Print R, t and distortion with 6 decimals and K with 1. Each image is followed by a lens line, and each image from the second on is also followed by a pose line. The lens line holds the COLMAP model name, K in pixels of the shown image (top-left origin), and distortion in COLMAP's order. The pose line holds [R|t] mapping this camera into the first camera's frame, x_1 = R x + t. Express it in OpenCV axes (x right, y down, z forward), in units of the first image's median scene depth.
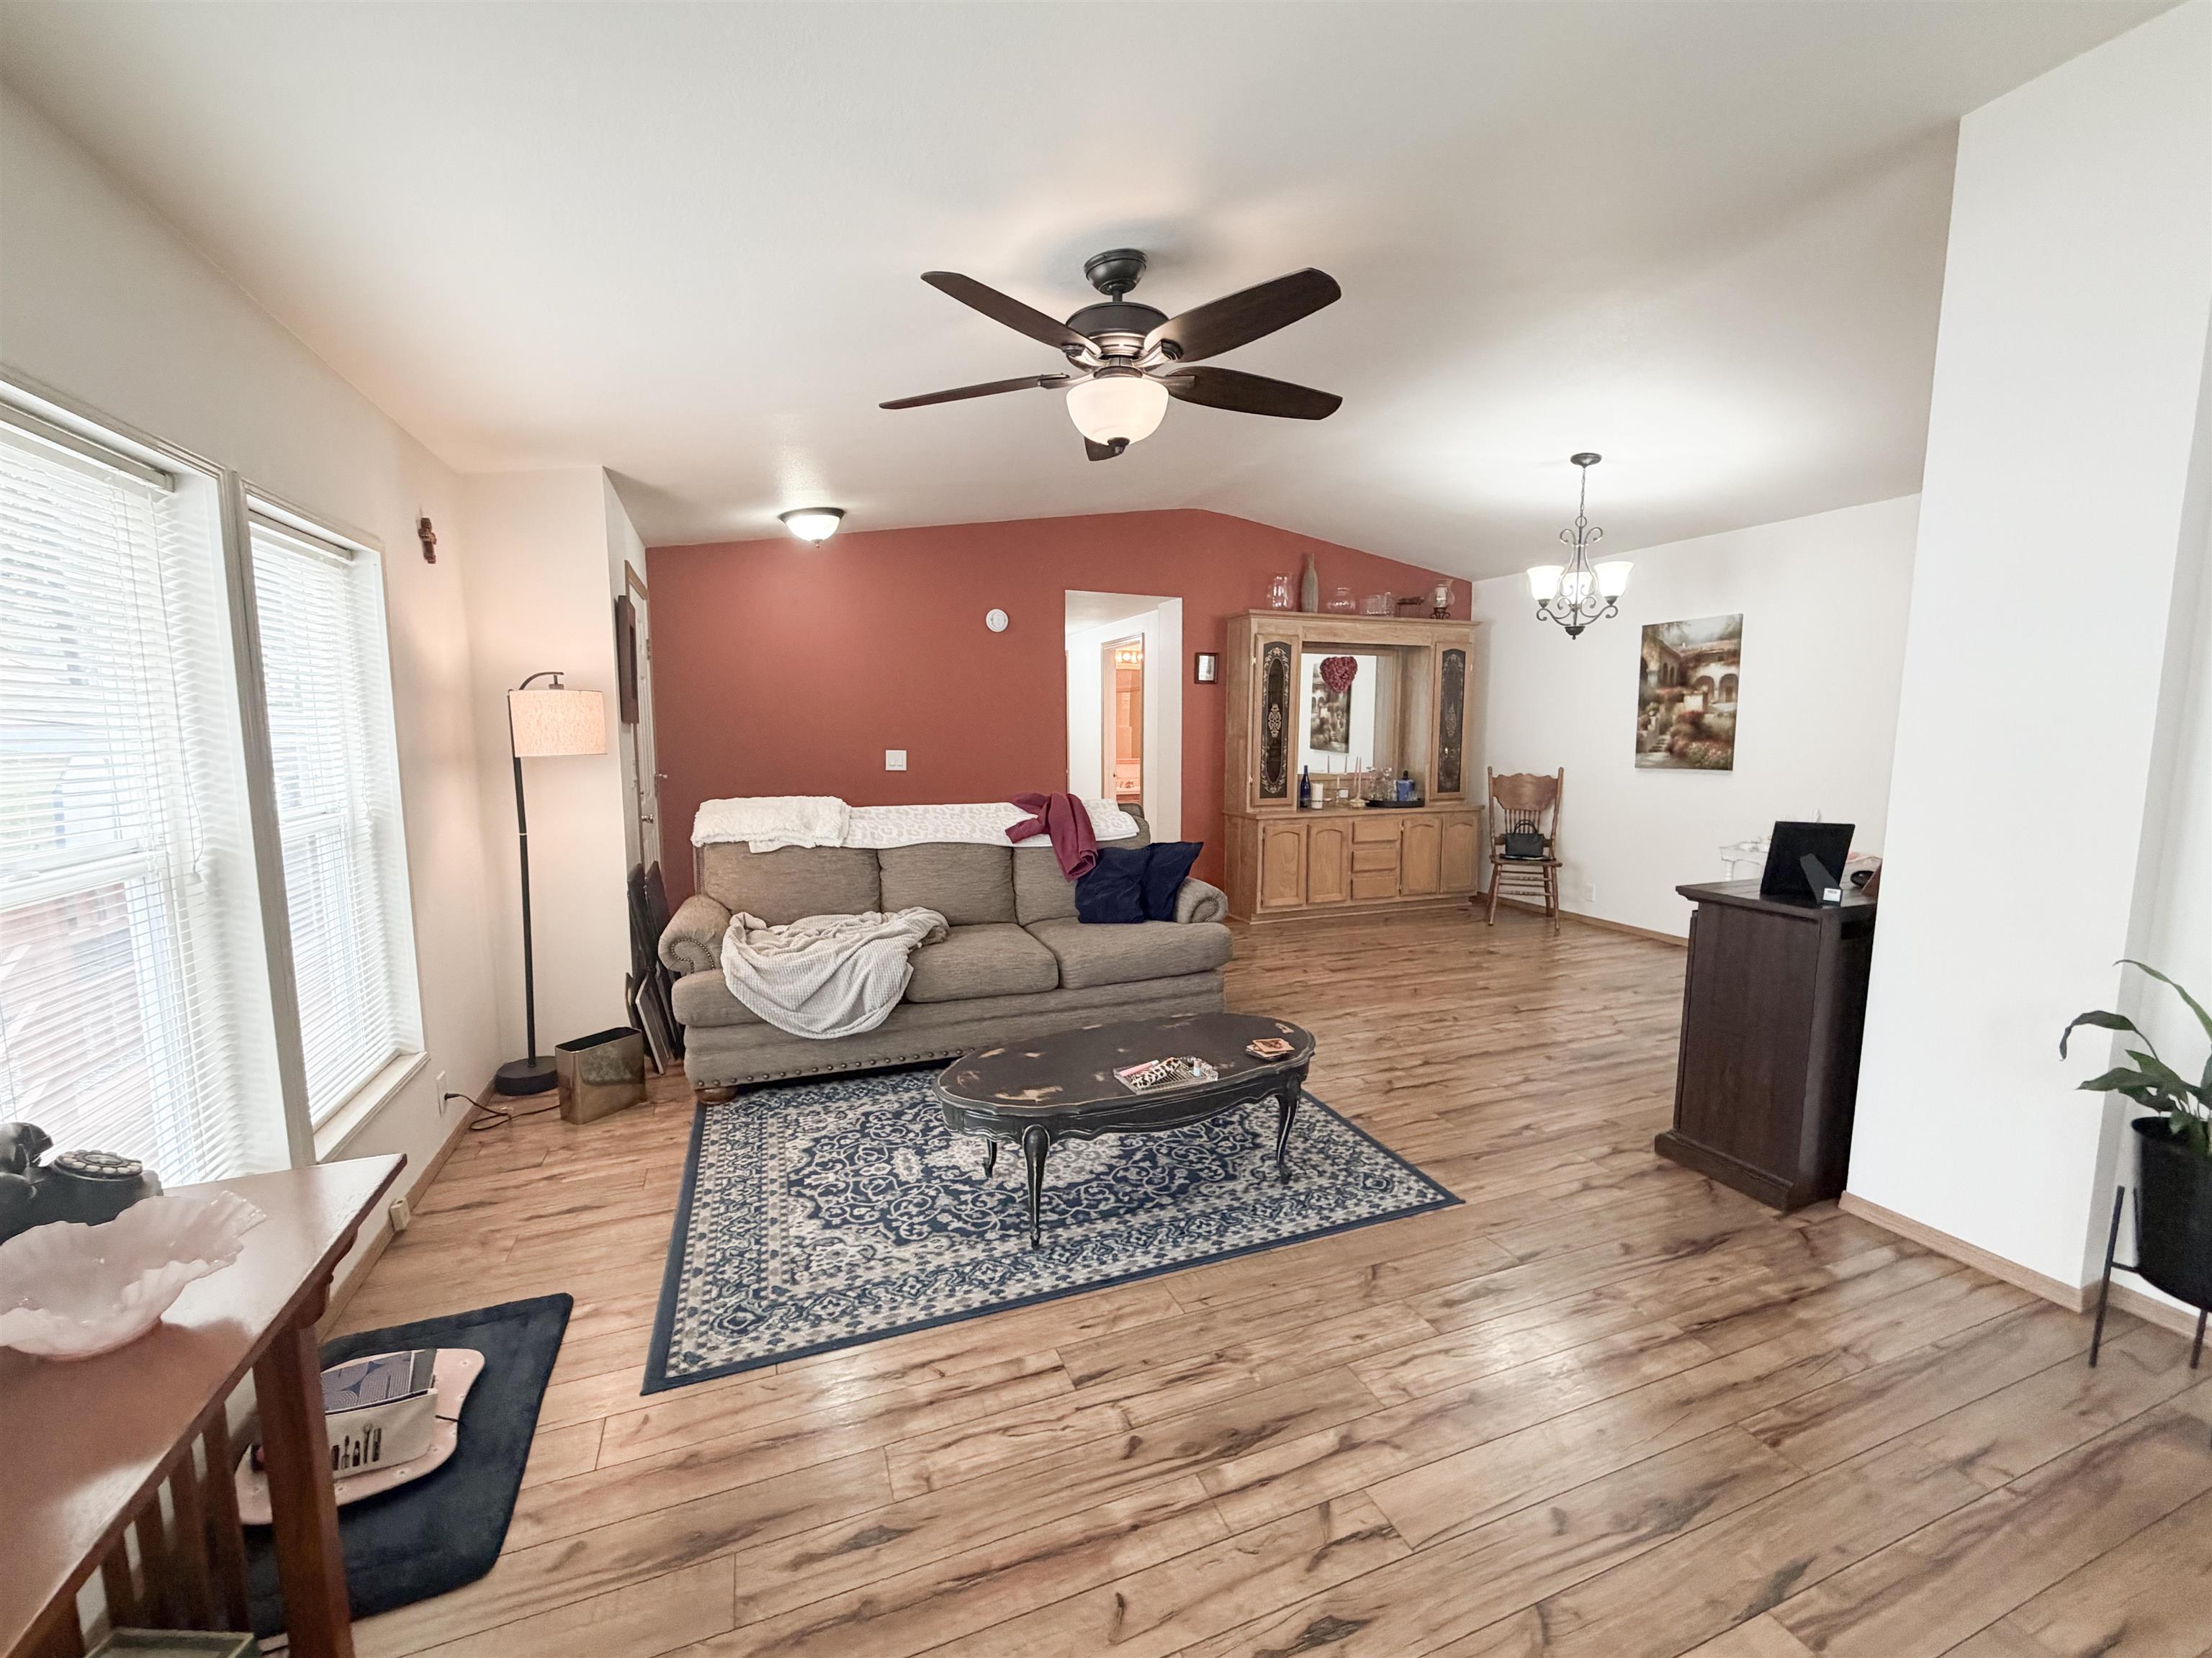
lens RADIAL K [[888.8, 0, 1113.5], [0, 888.8, 828.5], [0, 0, 1]] dist [-0.000226, -0.000009]
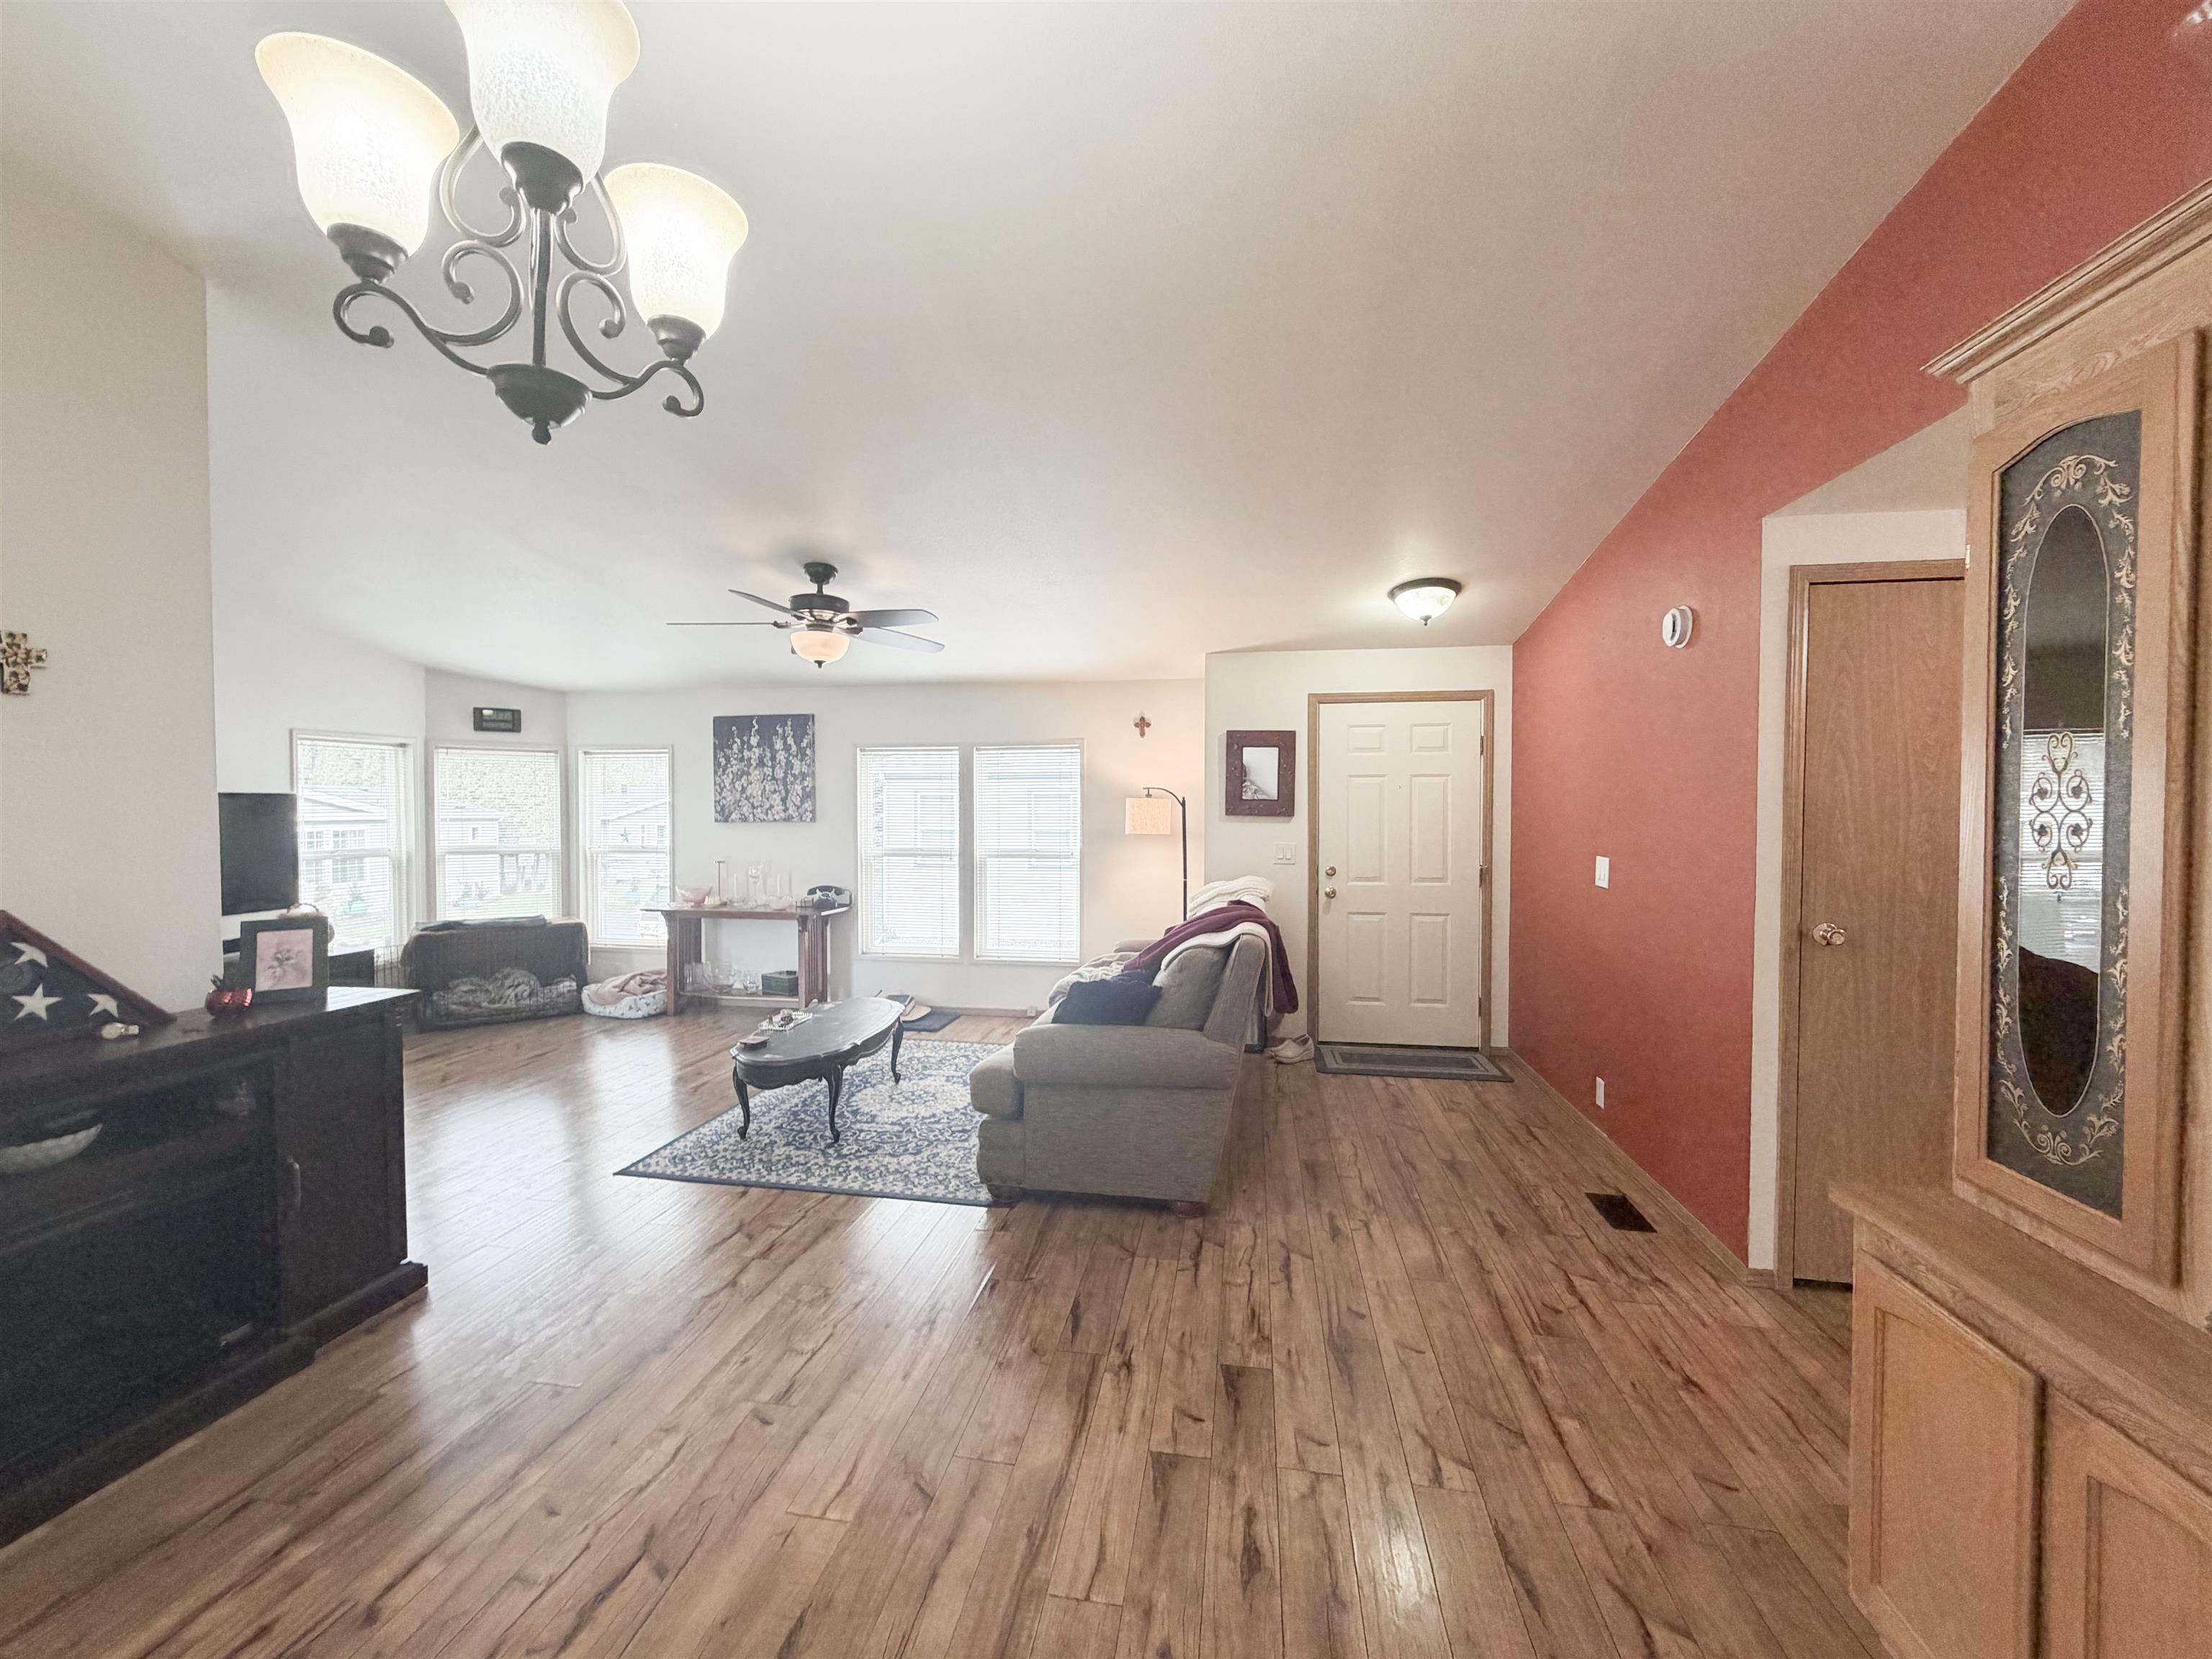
lens RADIAL K [[877.7, 0, 1106.1], [0, 877.7, 831.2], [0, 0, 1]] dist [-0.000306, 0.000392]
pose [[-0.511569, 0.015467, -0.859103, 0.548495], [-0.100916, 0.991837, 0.077949, -0.129359], [0.853296, 0.126574, -0.505831, 1.072994]]
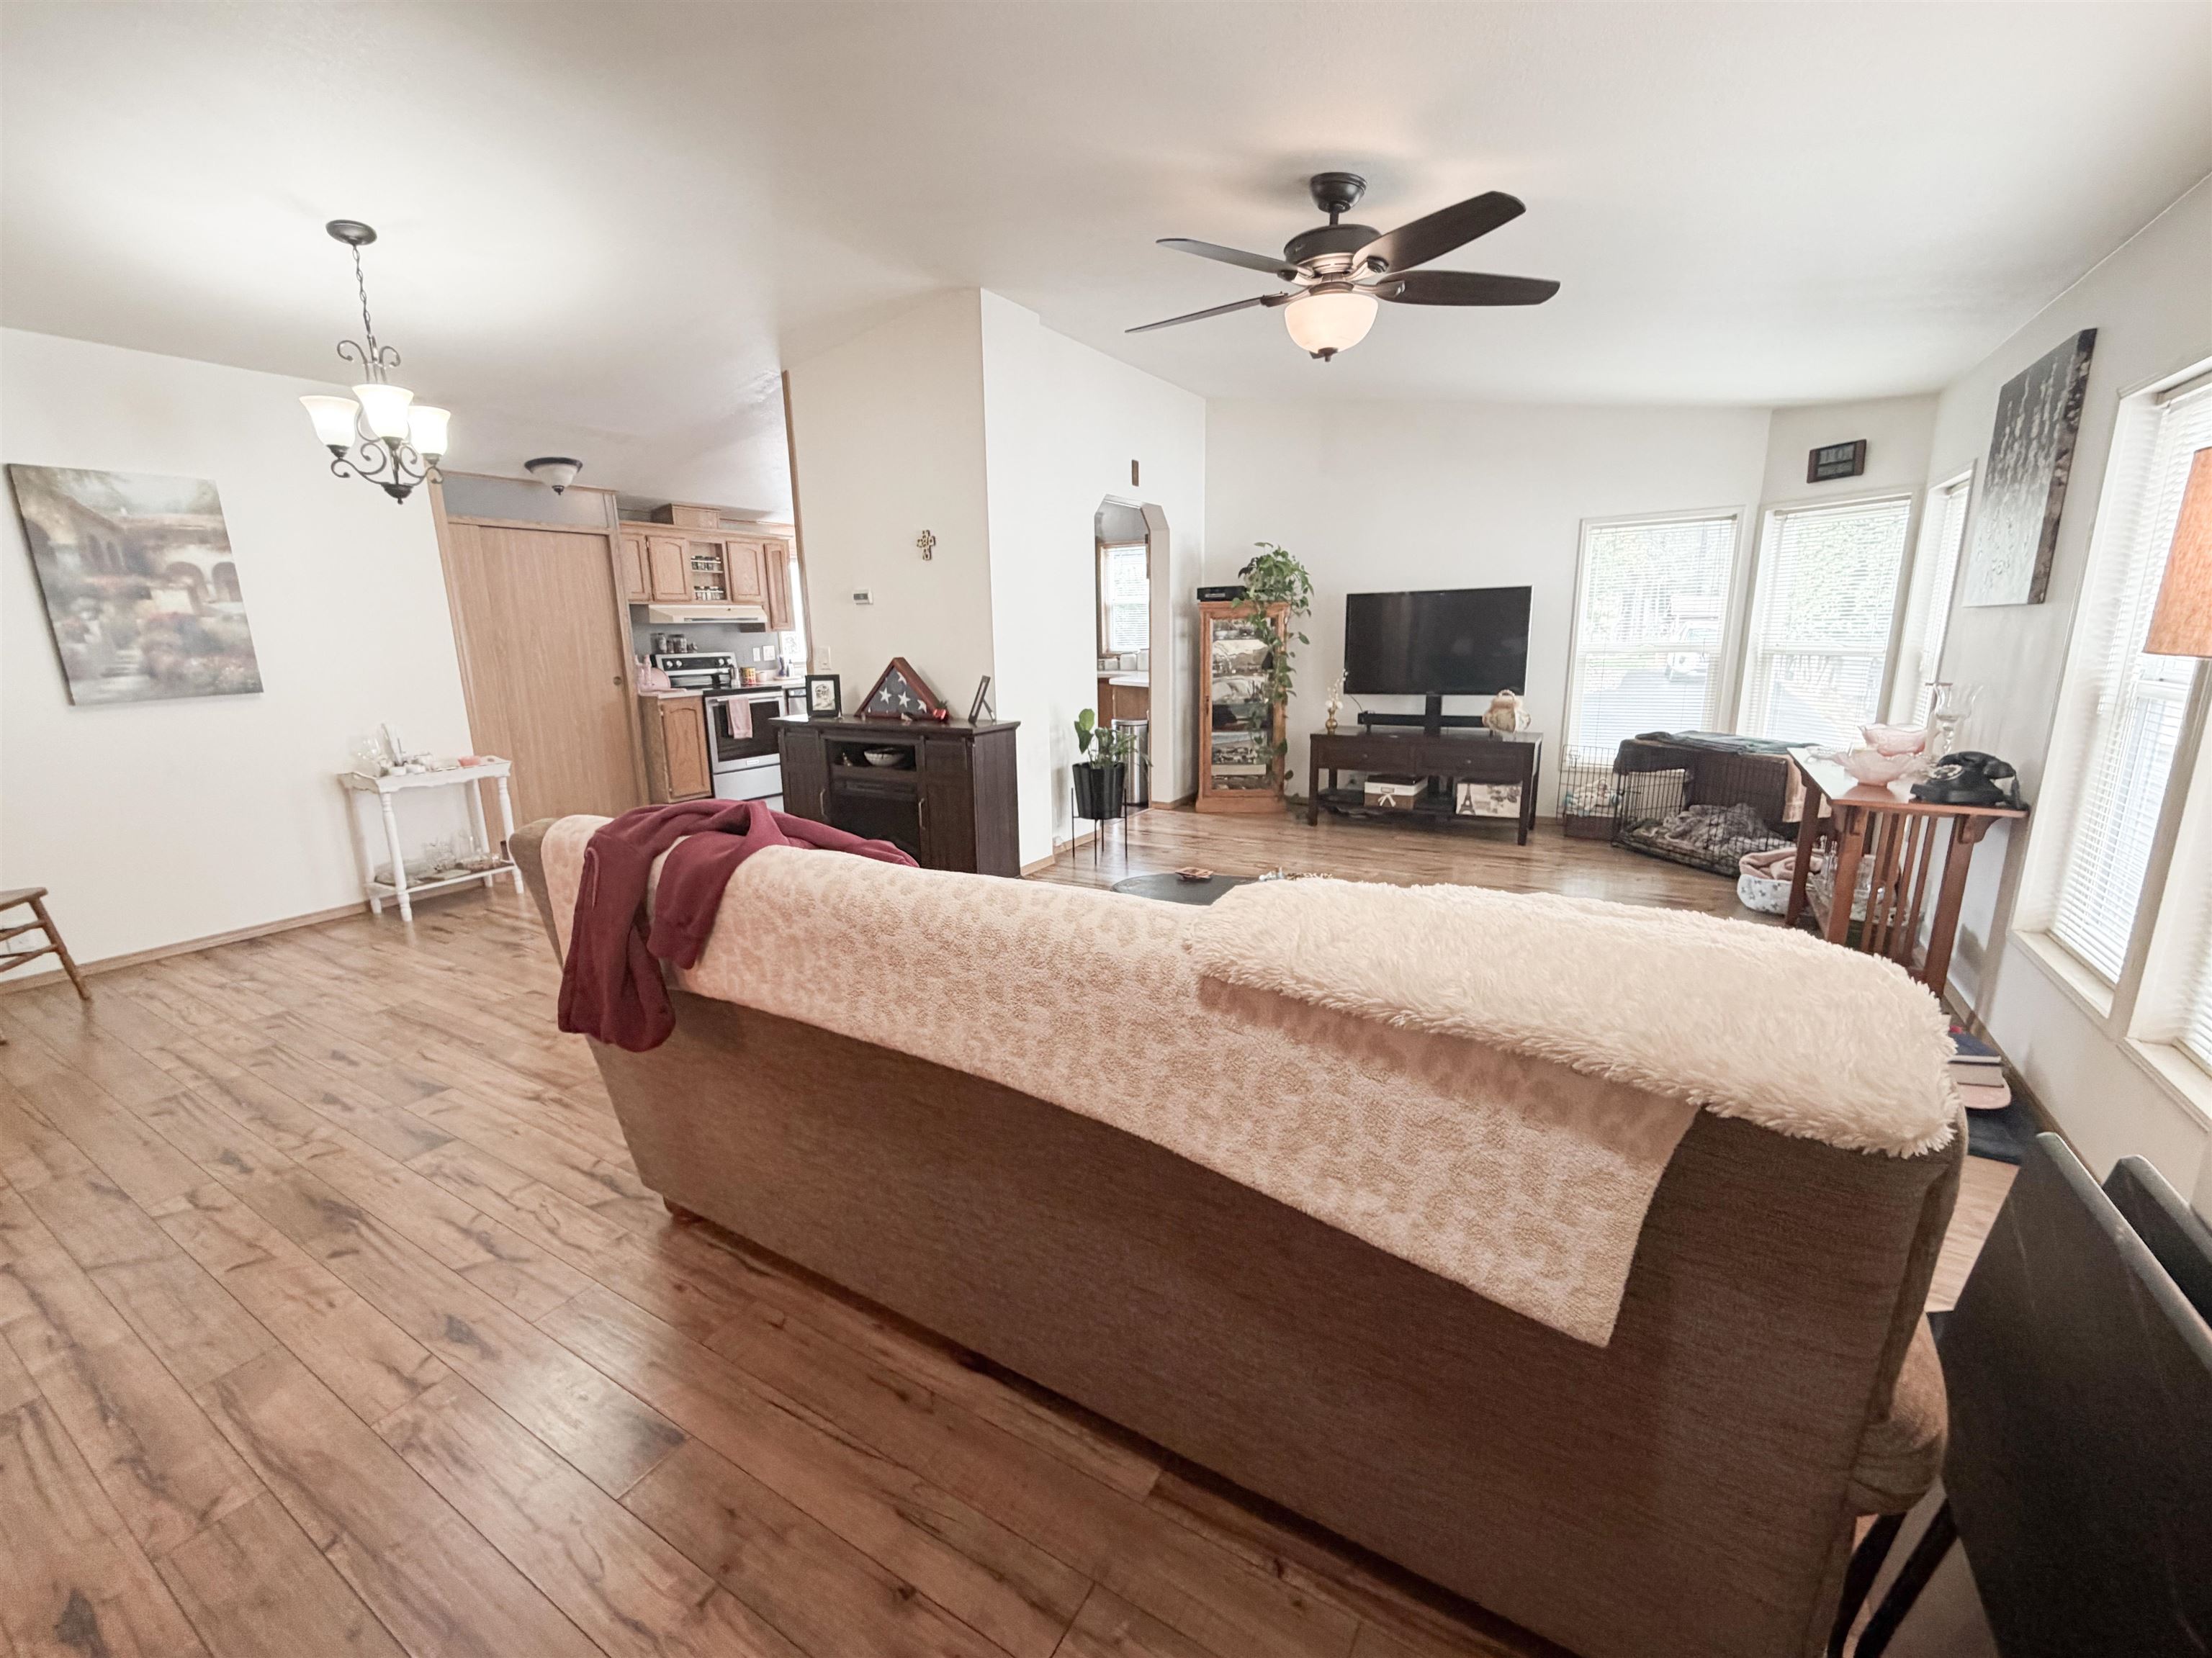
lens RADIAL K [[918.1, 0, 1074.8], [0, 918.1, 832.5], [0, 0, 1]] dist [-0.003547, -0.000501]
pose [[-0.600057, -0.163749, 0.783018, -0.367220], [0.112228, 0.951913, 0.285074, -0.096148], [-0.792046, 0.258937, -0.552825, 0.907180]]
